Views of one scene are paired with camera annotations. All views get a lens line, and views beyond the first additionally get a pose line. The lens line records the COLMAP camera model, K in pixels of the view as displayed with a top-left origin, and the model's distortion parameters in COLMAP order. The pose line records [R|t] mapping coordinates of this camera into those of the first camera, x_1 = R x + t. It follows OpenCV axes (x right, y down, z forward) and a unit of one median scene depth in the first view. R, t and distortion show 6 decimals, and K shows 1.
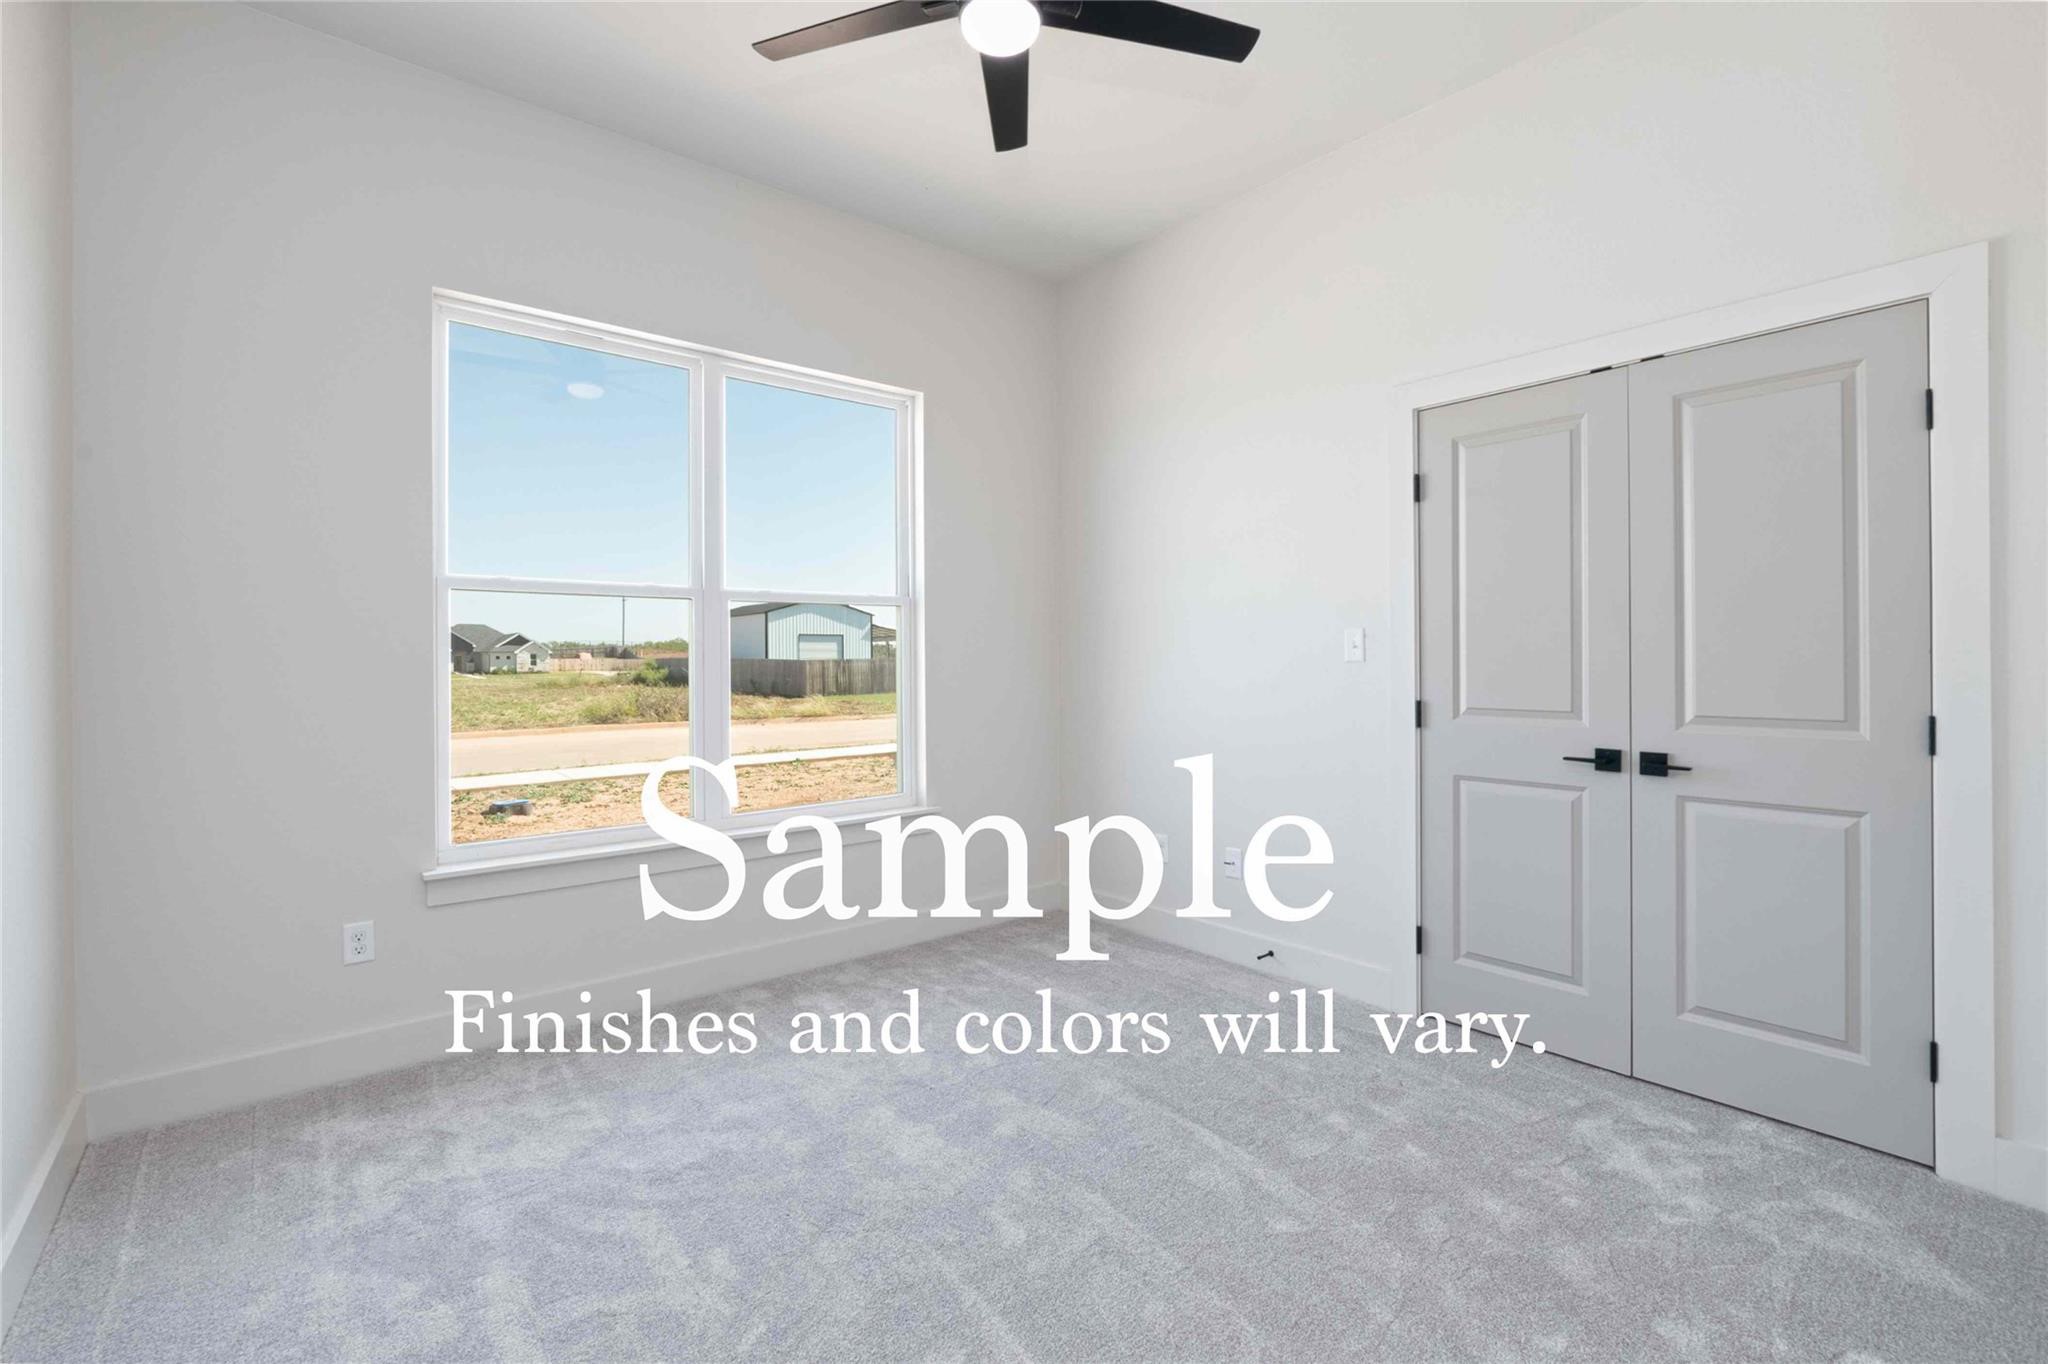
lens RADIAL K [[899.0, 0, 1026.5], [0, 899.0, 667.8], [0, 0, 1]] dist [-0.011942, 0.000565]
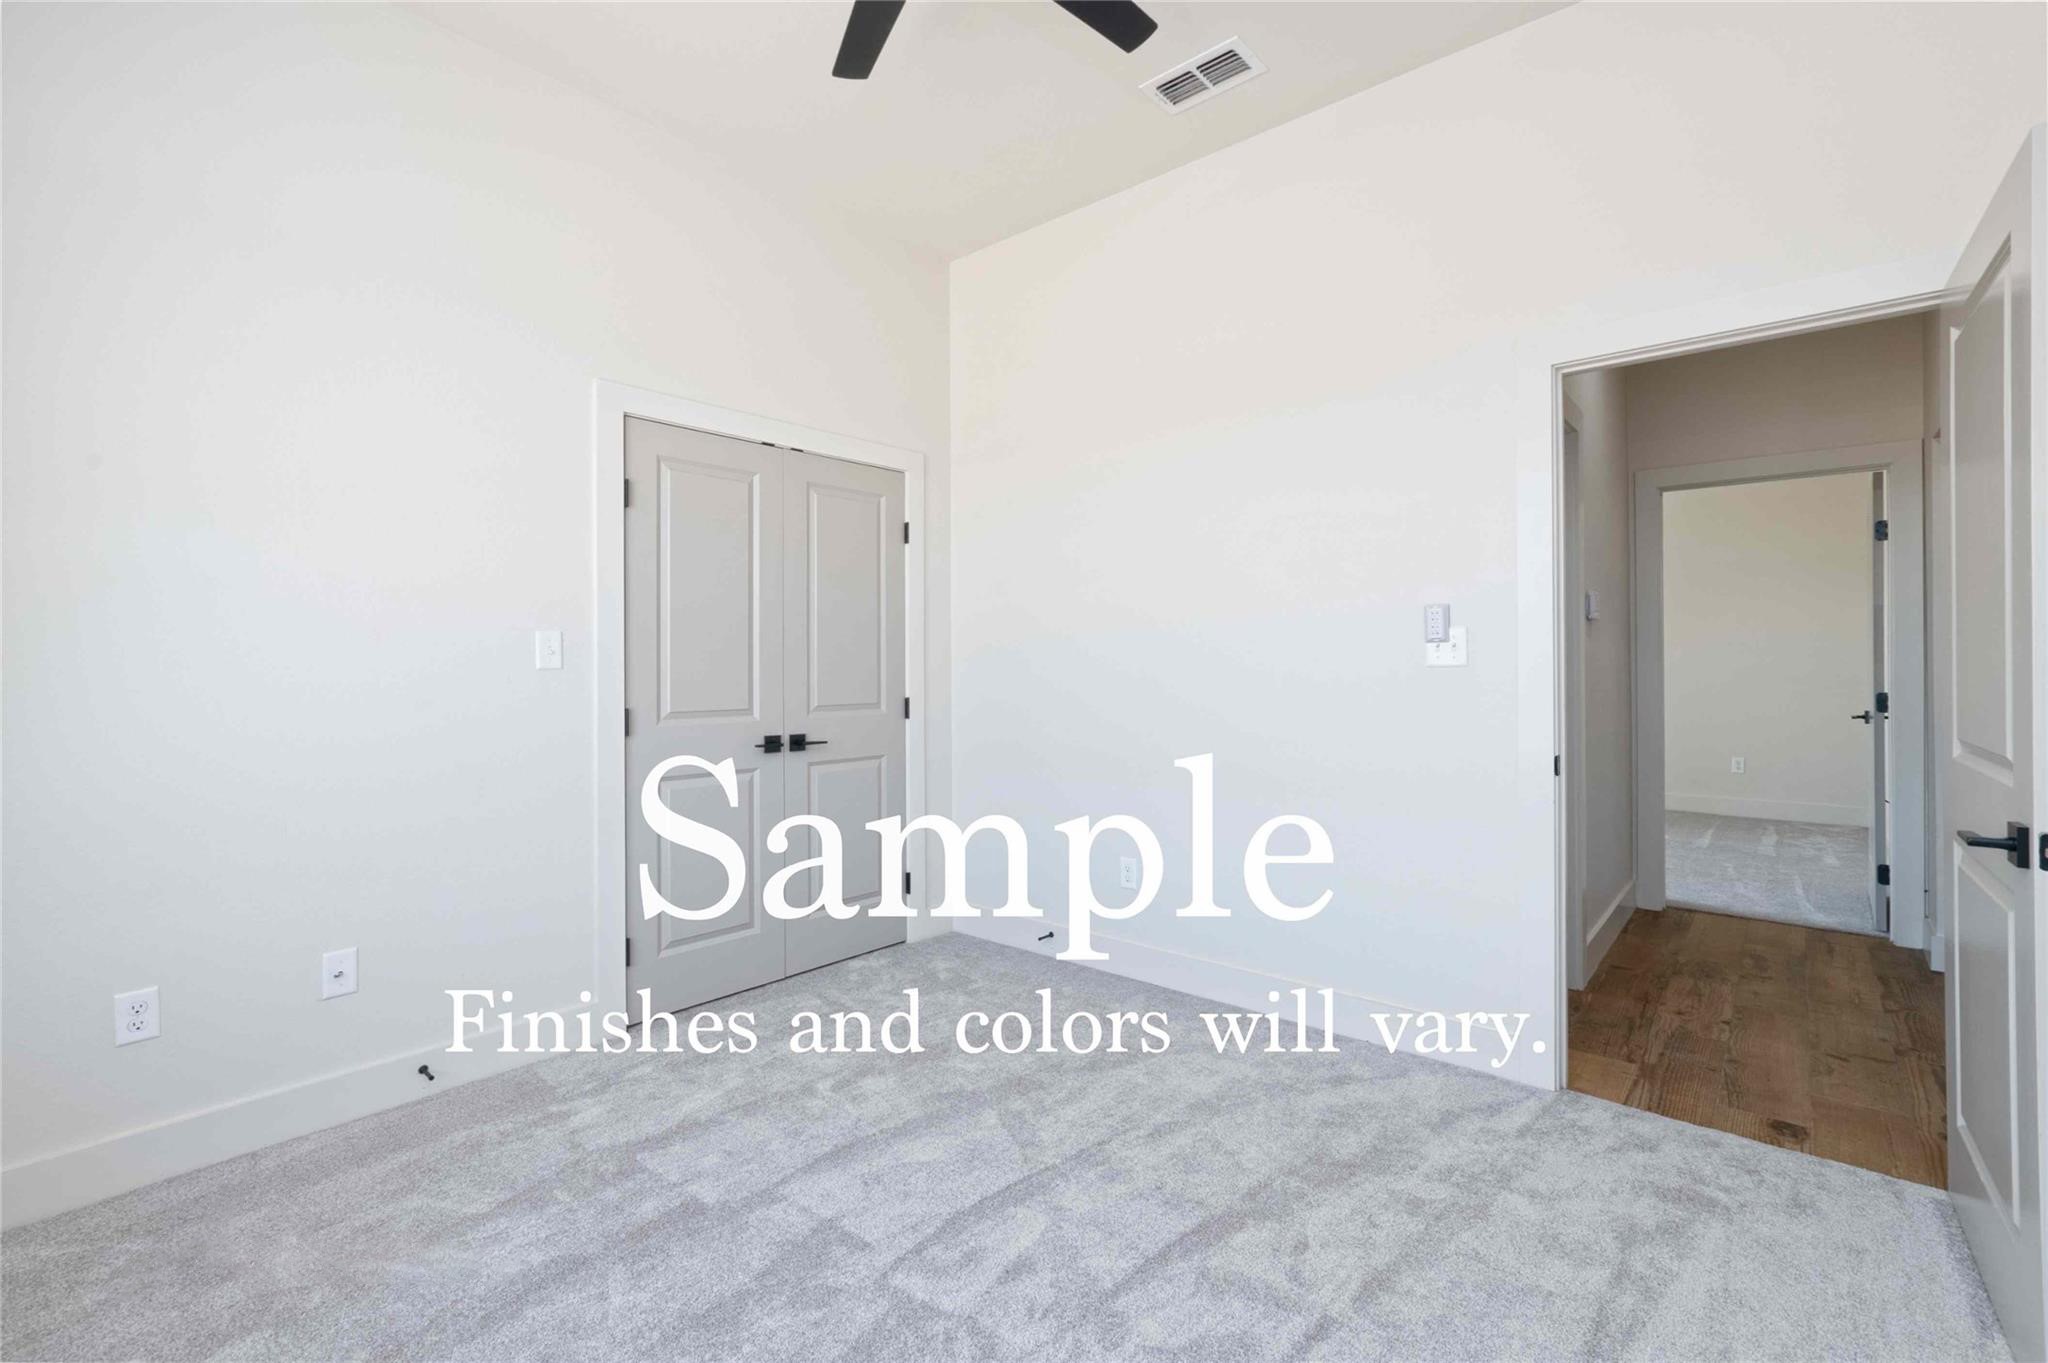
lens RADIAL K [[899.0, 0, 1025.8], [0, 899.0, 669.1], [0, 0, 1]] dist [-0.011942, 0.000565]
pose [[-0.165147, 0.002055, 0.986267, -0.724501], [0.010601, 0.999944, -0.000308, -0.002267], [-0.986212, 0.010405, -0.165159, 0.872203]]
